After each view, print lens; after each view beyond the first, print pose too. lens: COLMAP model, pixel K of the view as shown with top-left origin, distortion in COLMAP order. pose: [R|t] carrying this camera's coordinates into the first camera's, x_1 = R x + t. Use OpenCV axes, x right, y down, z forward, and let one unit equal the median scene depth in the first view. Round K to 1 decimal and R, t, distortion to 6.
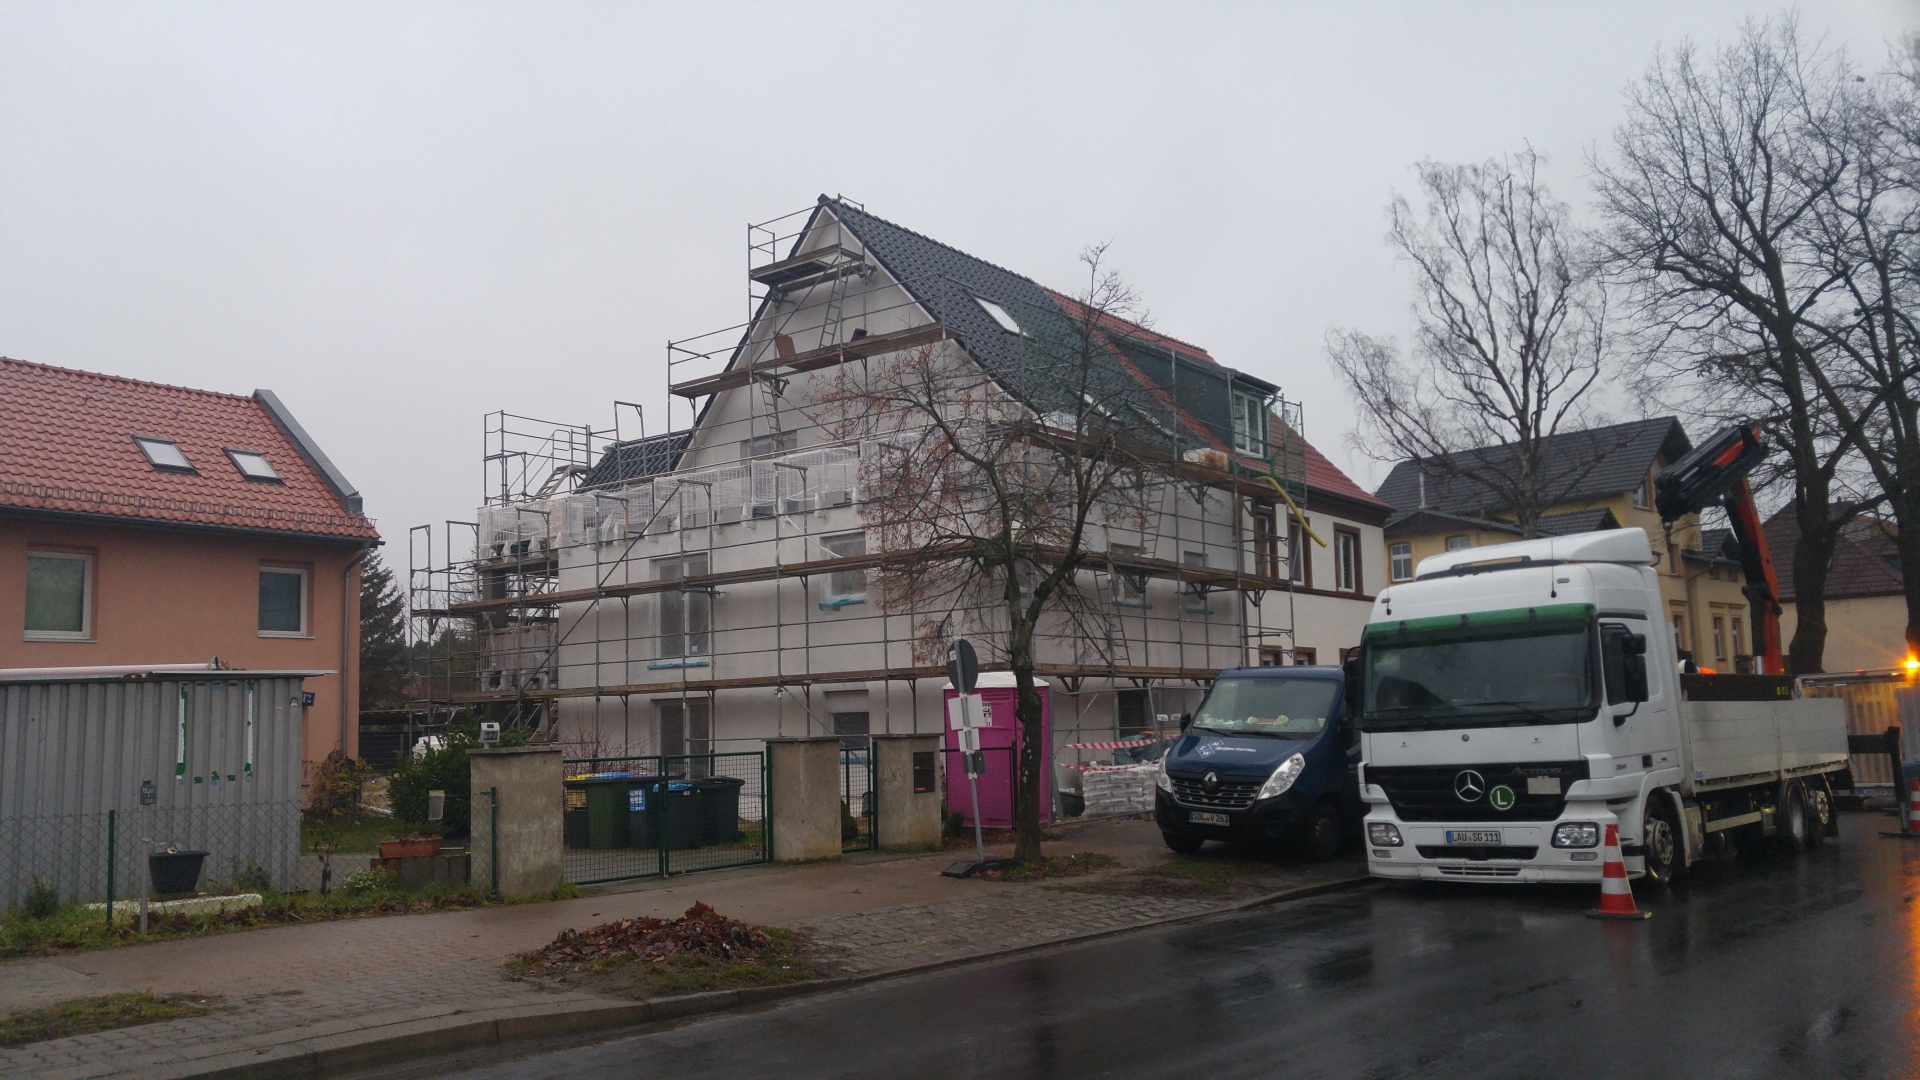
lens RADIAL K [[1516.6, 0, 964.4], [0, 1516.6, 553.9], [0, 0, 1]] dist [-0.008703, -0.006213]
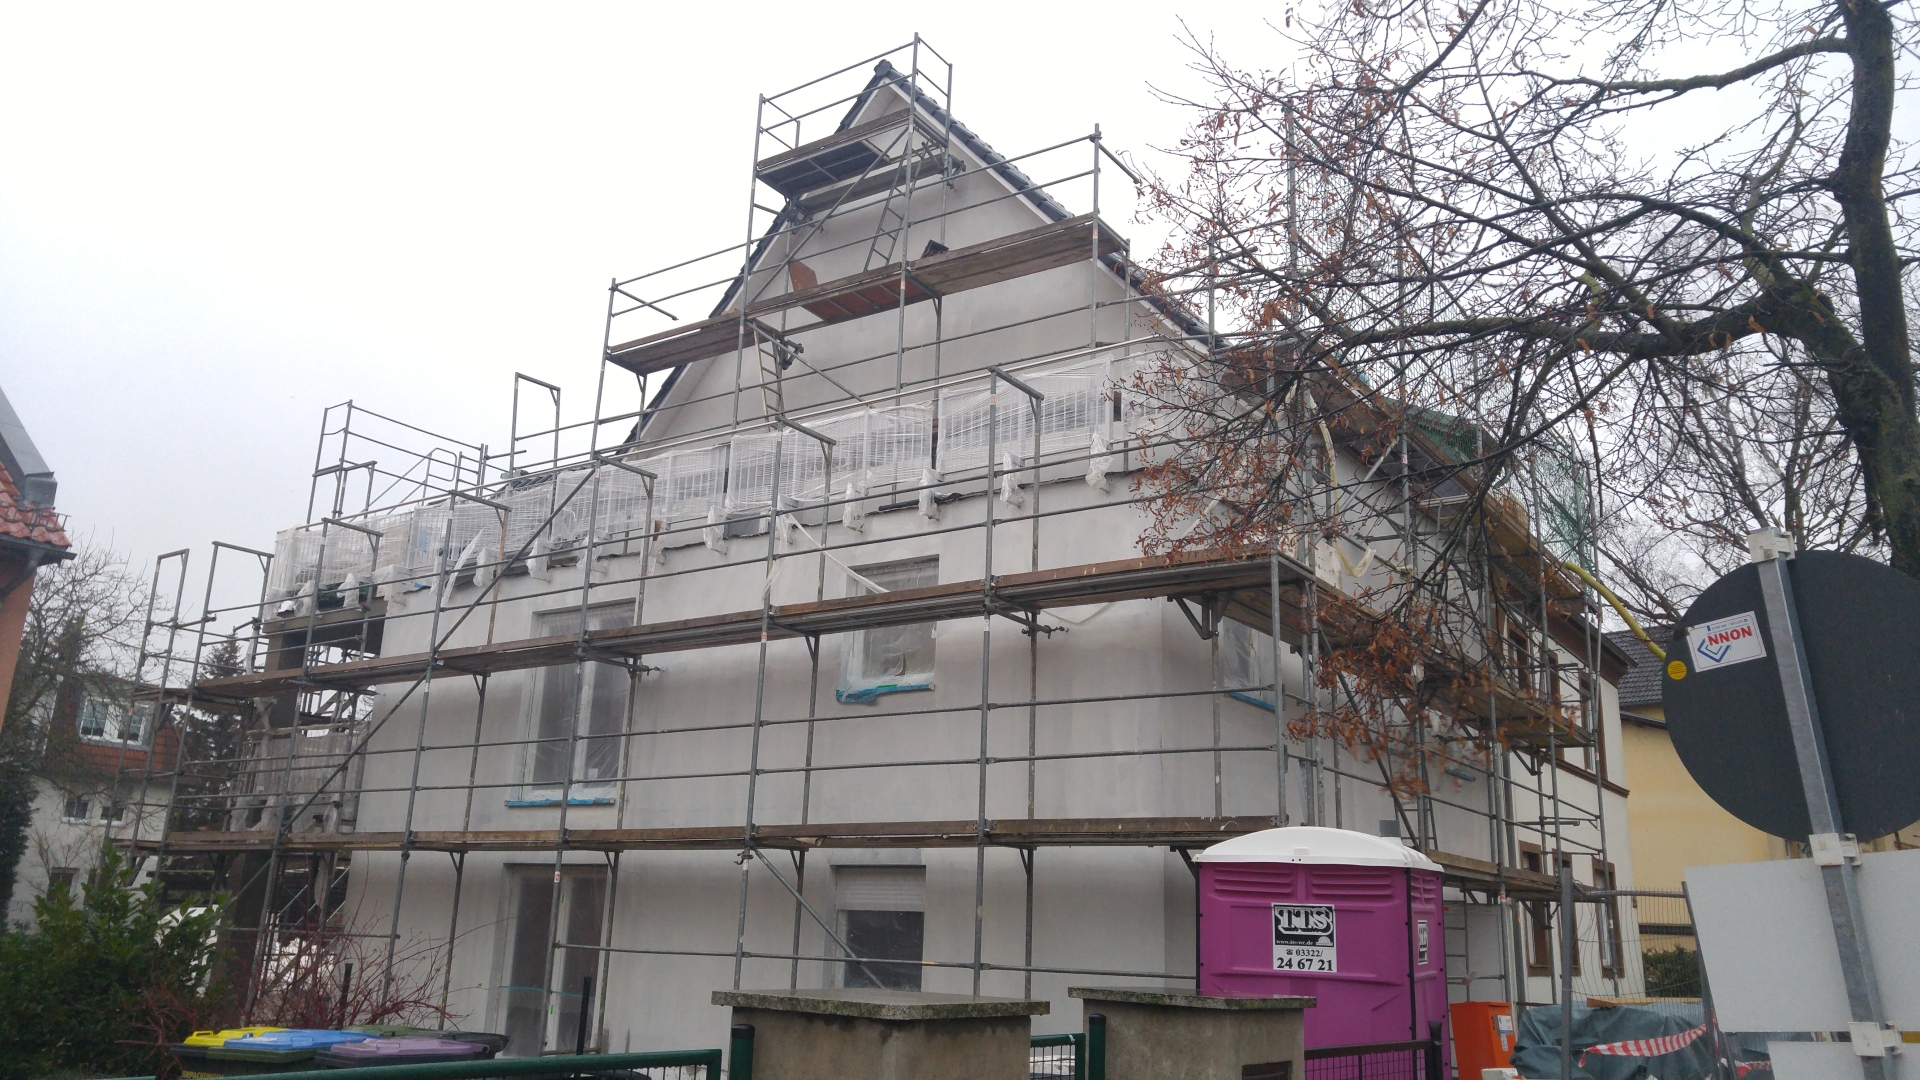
lens RADIAL K [[1446.6, 0, 987.3], [0, 1446.6, 554.2], [0, 0, 1]] dist [-0.005491, 0.000188]
pose [[0.996703, 0.072949, 0.035524, -0.057184], [-0.067063, 0.987095, -0.145417, 0.047722], [-0.045673, 0.142555, 0.988732, 0.437554]]
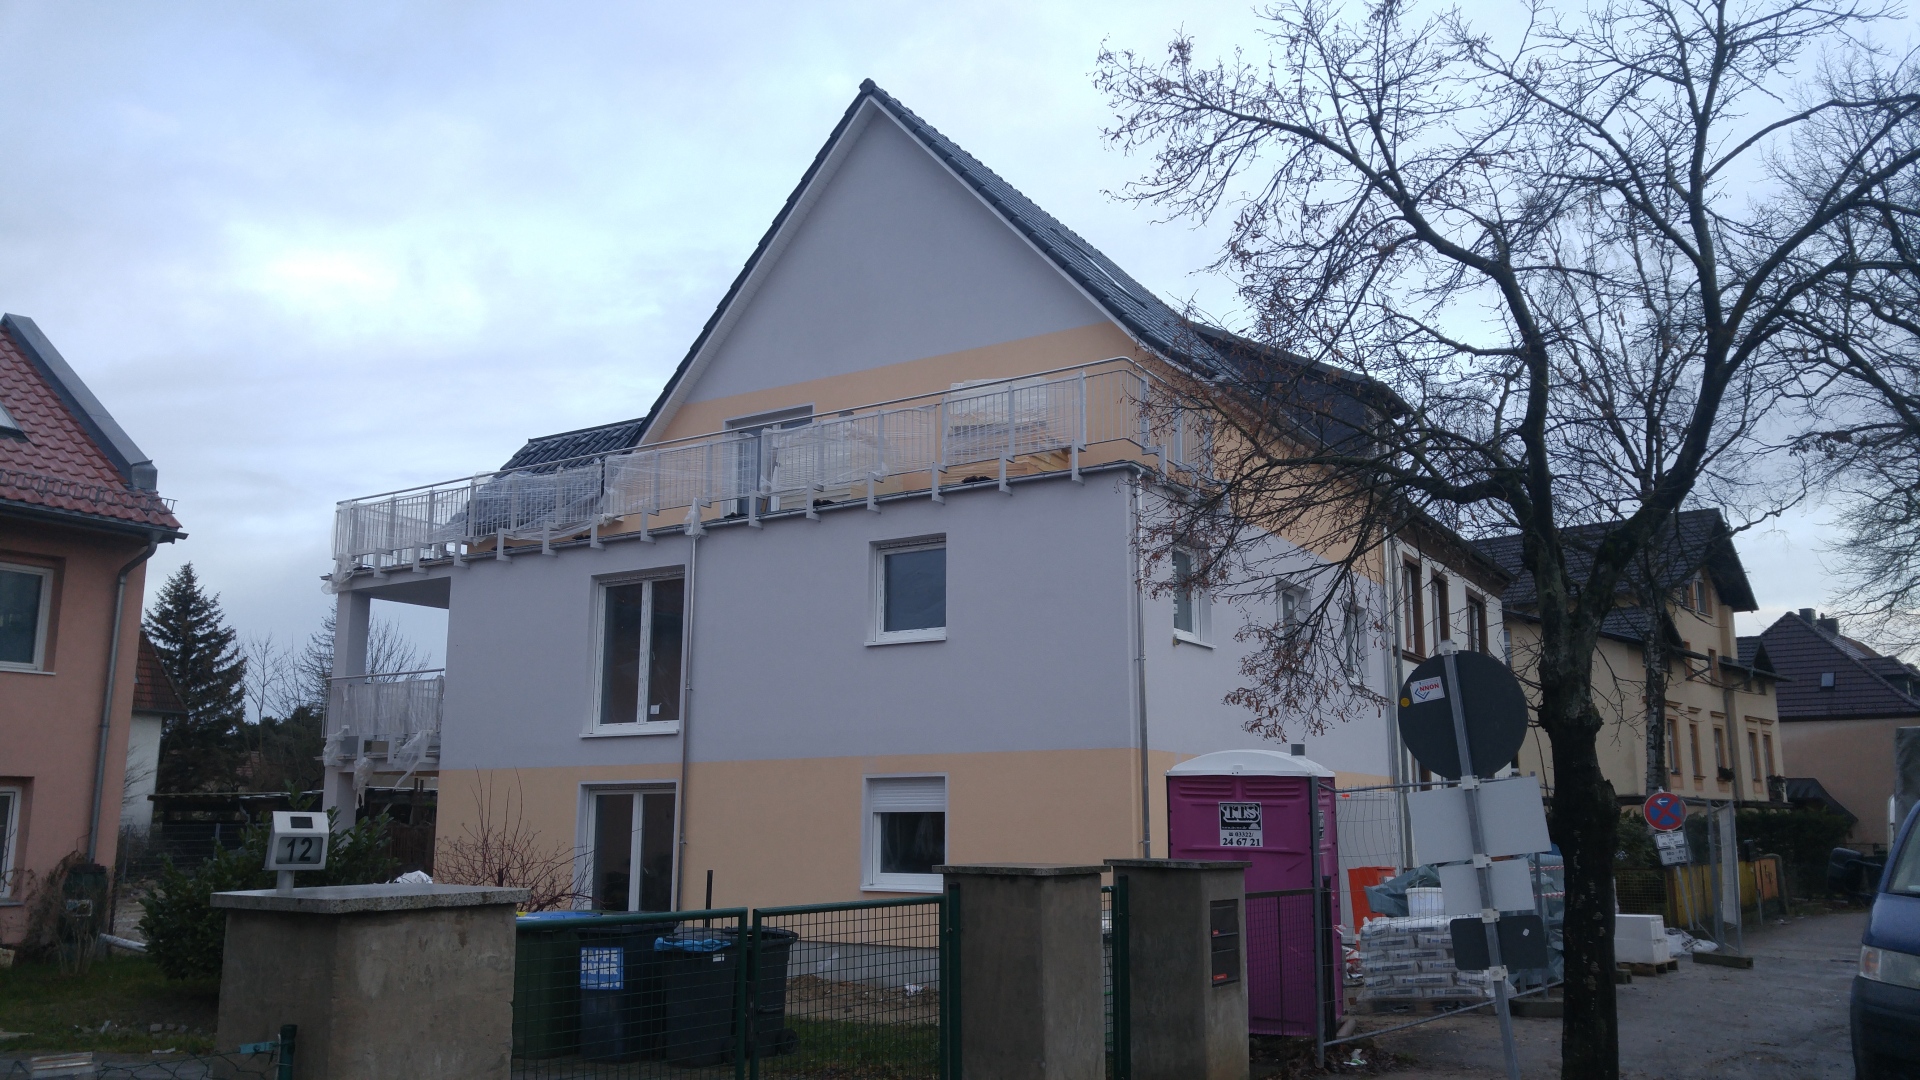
lens RADIAL K [[1483.6, 0, 1004.6], [0, 1483.6, 550.1], [0, 0, 1]] dist [-0.023884, 0.023116]
pose [[0.993355, 0.046253, 0.105383, -0.092600], [-0.038248, 0.996316, -0.076759, 0.034474], [-0.108545, 0.072219, 0.991465, 0.315804]]
